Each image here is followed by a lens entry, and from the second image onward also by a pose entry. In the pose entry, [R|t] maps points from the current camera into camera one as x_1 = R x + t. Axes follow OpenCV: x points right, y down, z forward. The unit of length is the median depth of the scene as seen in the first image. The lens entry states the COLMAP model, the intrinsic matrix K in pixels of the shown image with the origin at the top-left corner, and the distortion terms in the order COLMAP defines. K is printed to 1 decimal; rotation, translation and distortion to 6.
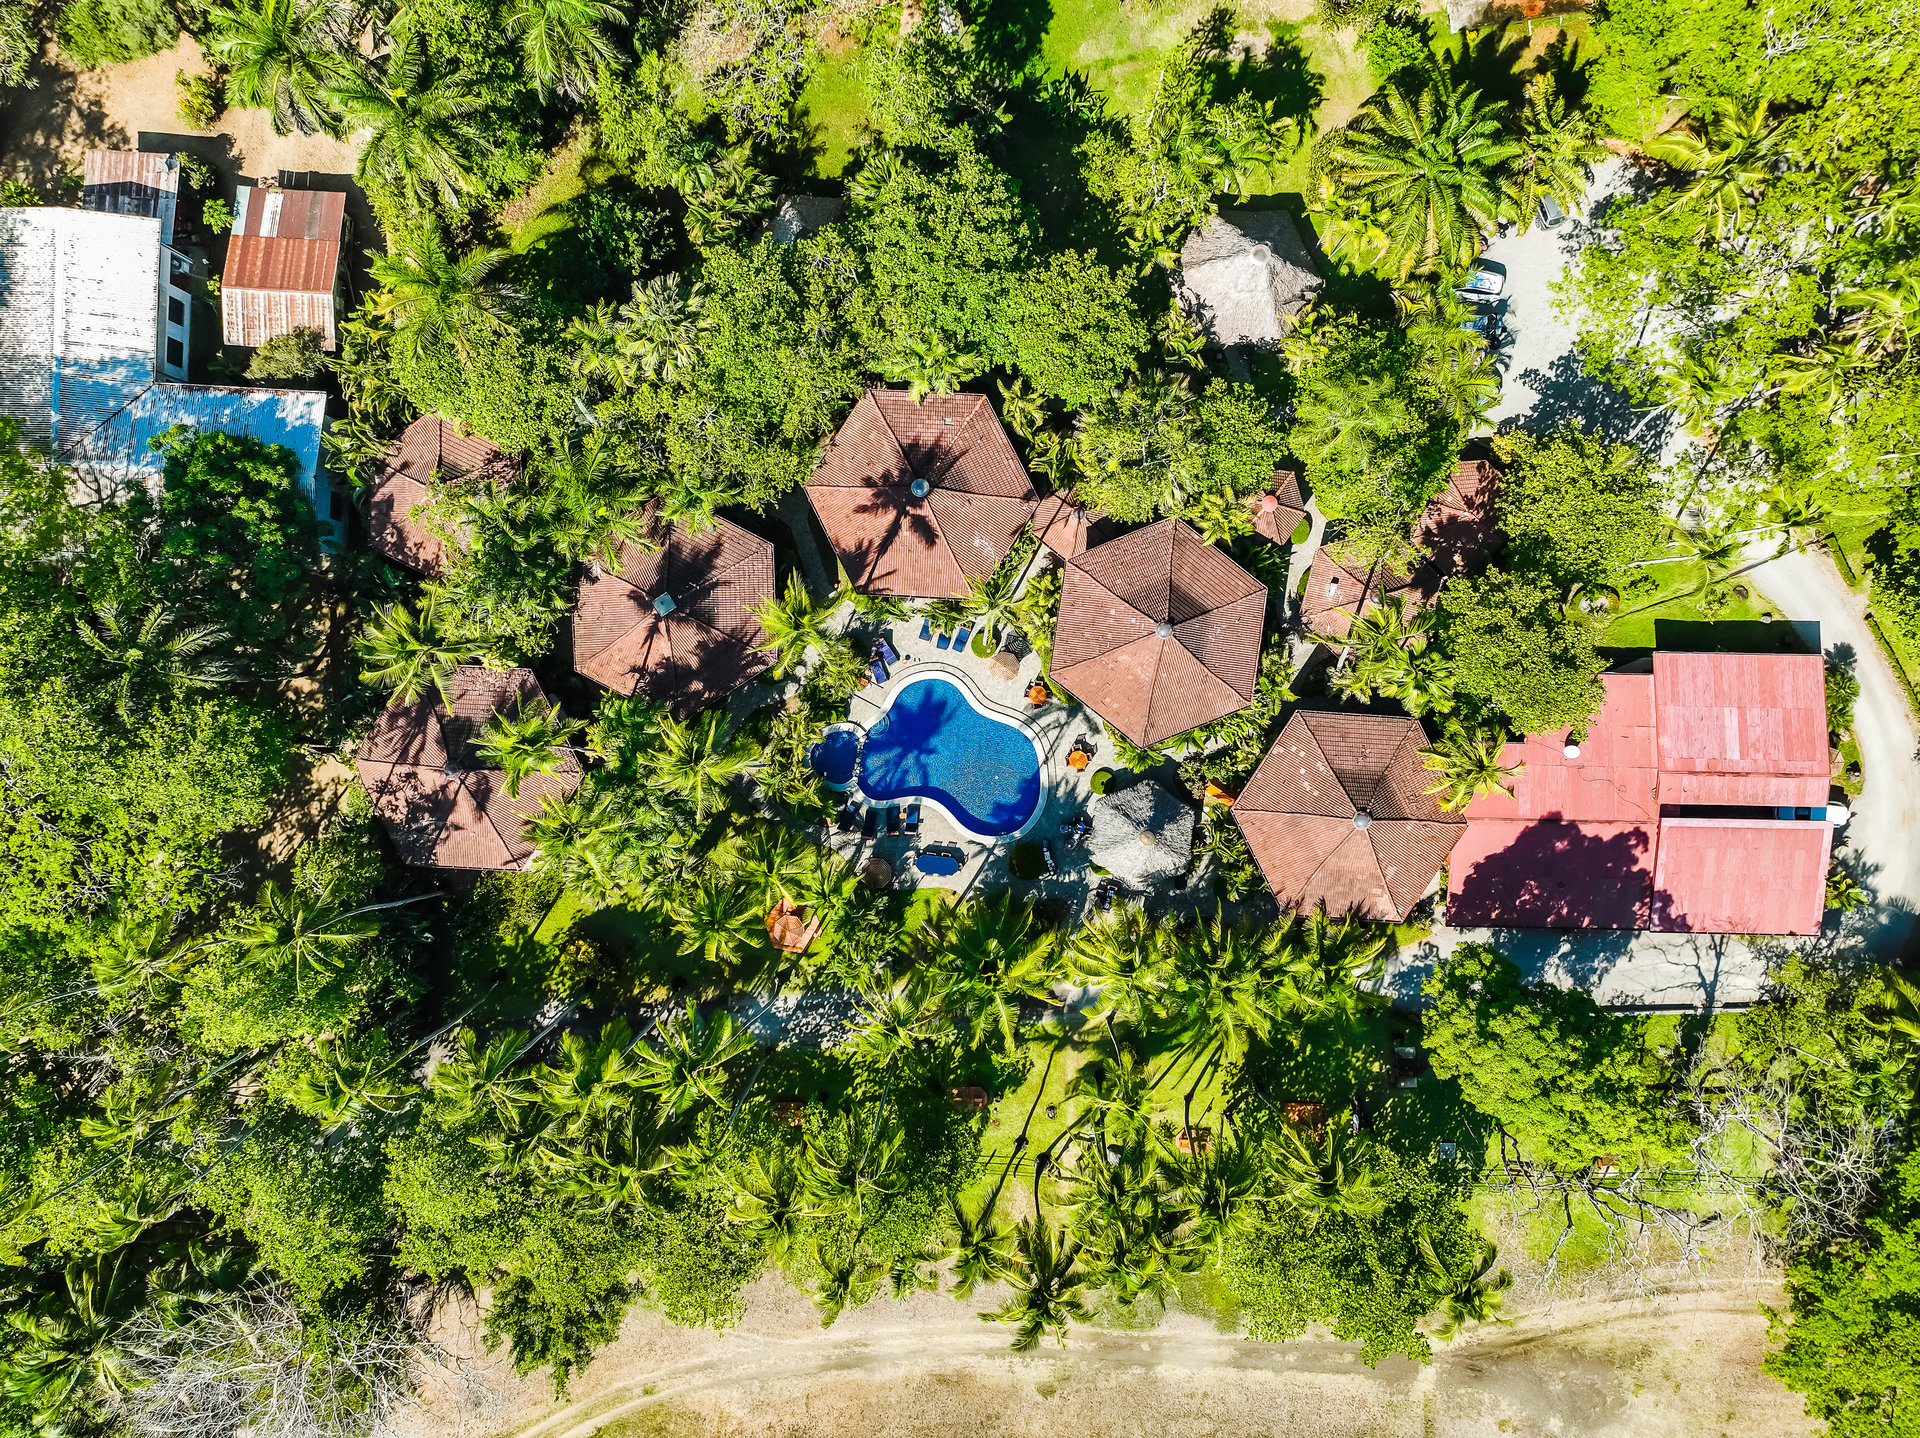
lens RADIAL K [[1413.4, 0, 960.0], [0, 1413.4, 719.0], [0, 0, 1]] dist [0.038646, -0.001165]
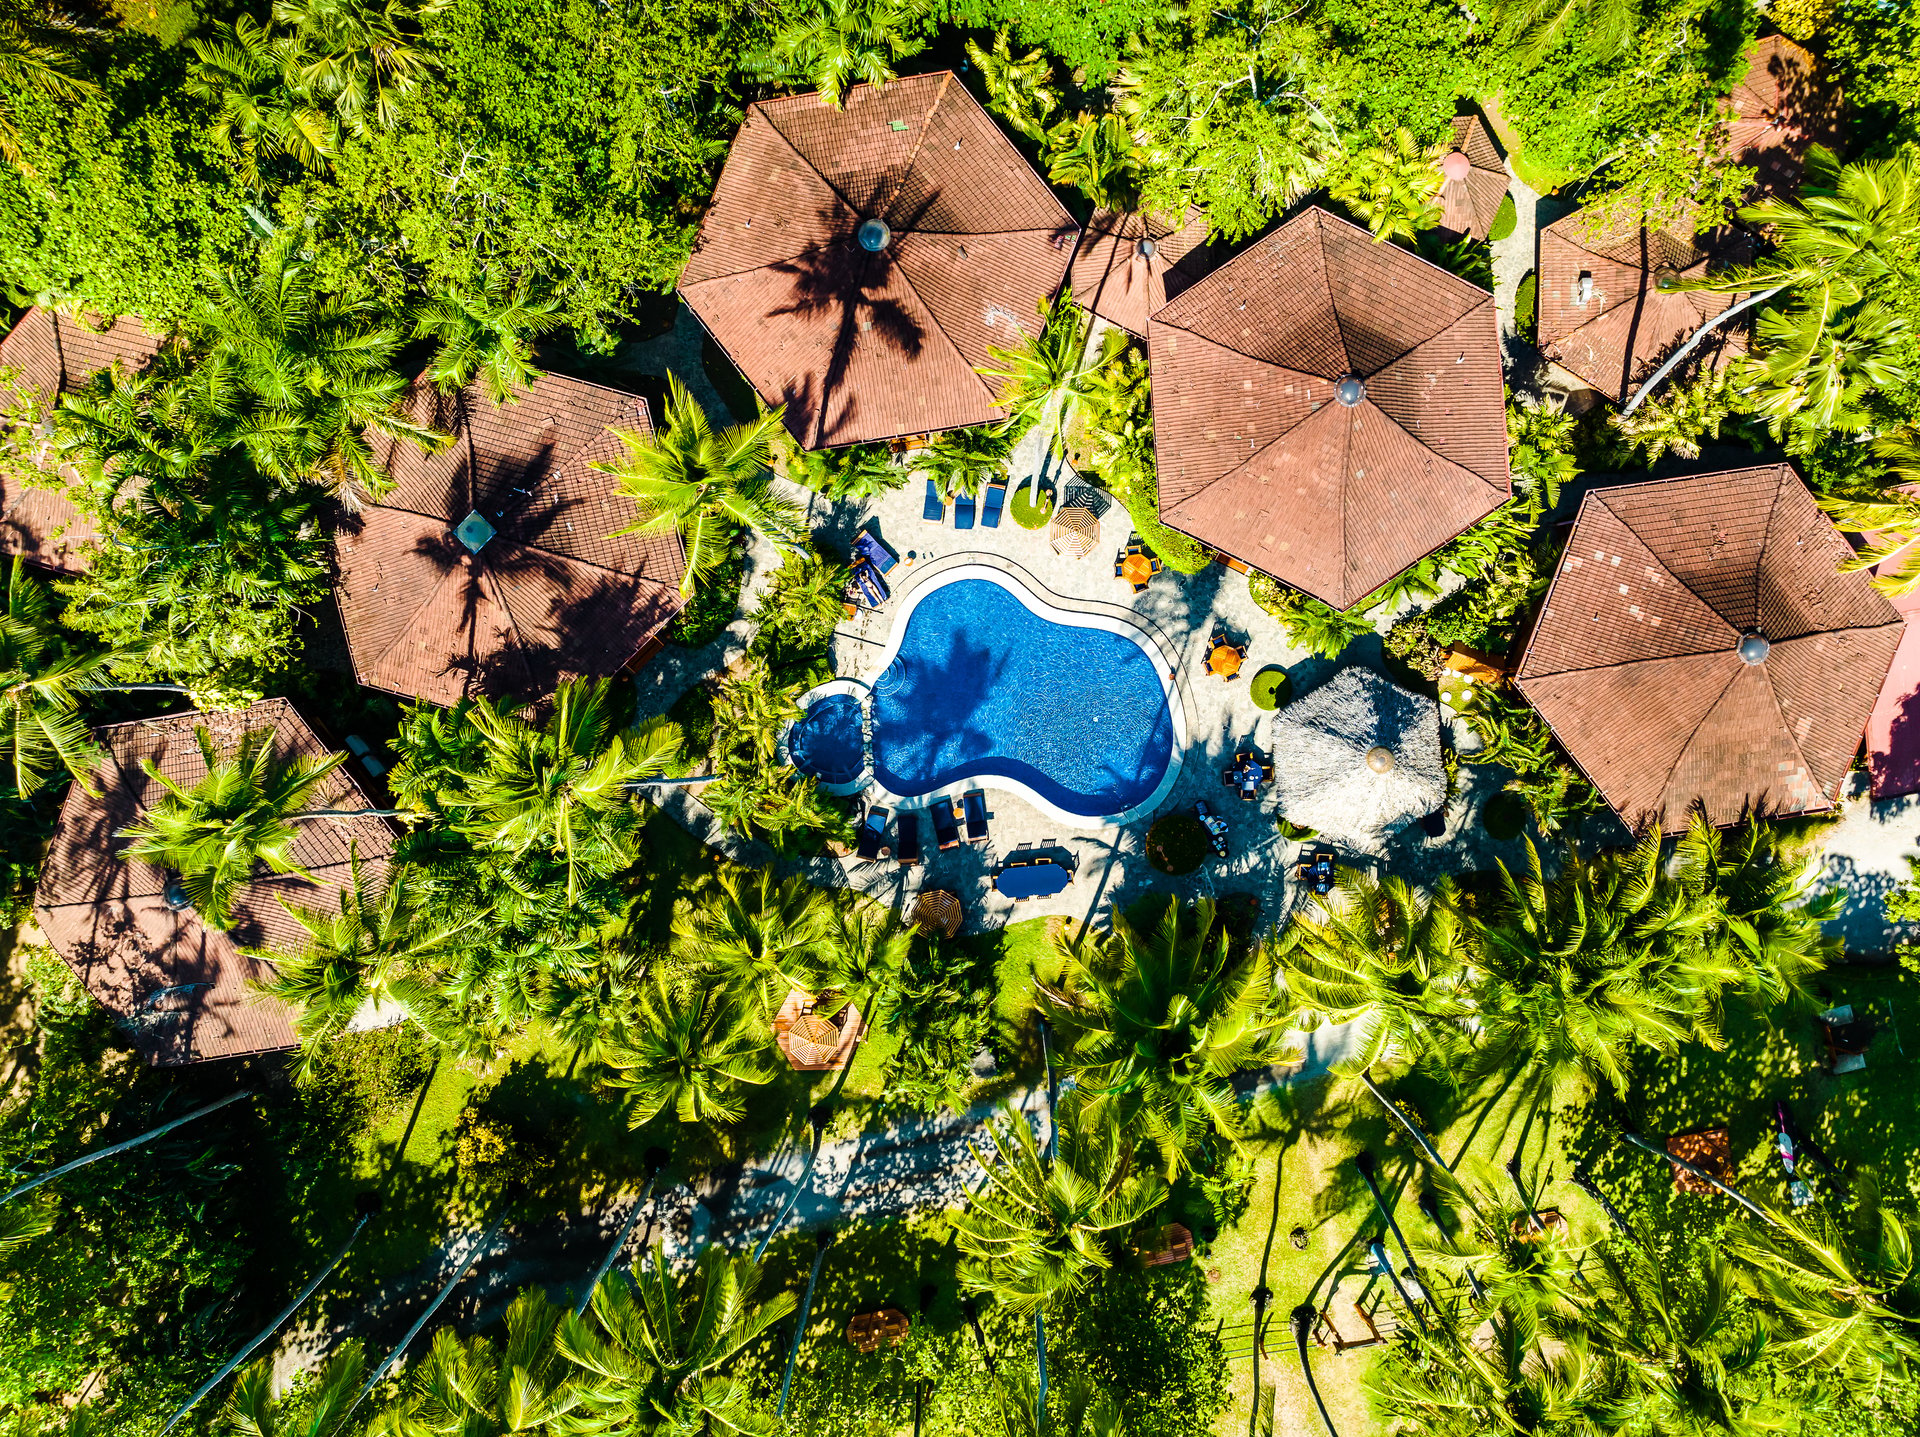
lens RADIAL K [[1414.5, 0, 960.0], [0, 1414.5, 718.5], [0, 0, 1]] dist [-0.008719, -0.001889]
pose [[0.977876, -0.209161, 0.003100, -0.034797], [0.209175, 0.977864, -0.005213, 0.033455], [-0.001942, 0.005746, 0.999982, 0.411948]]
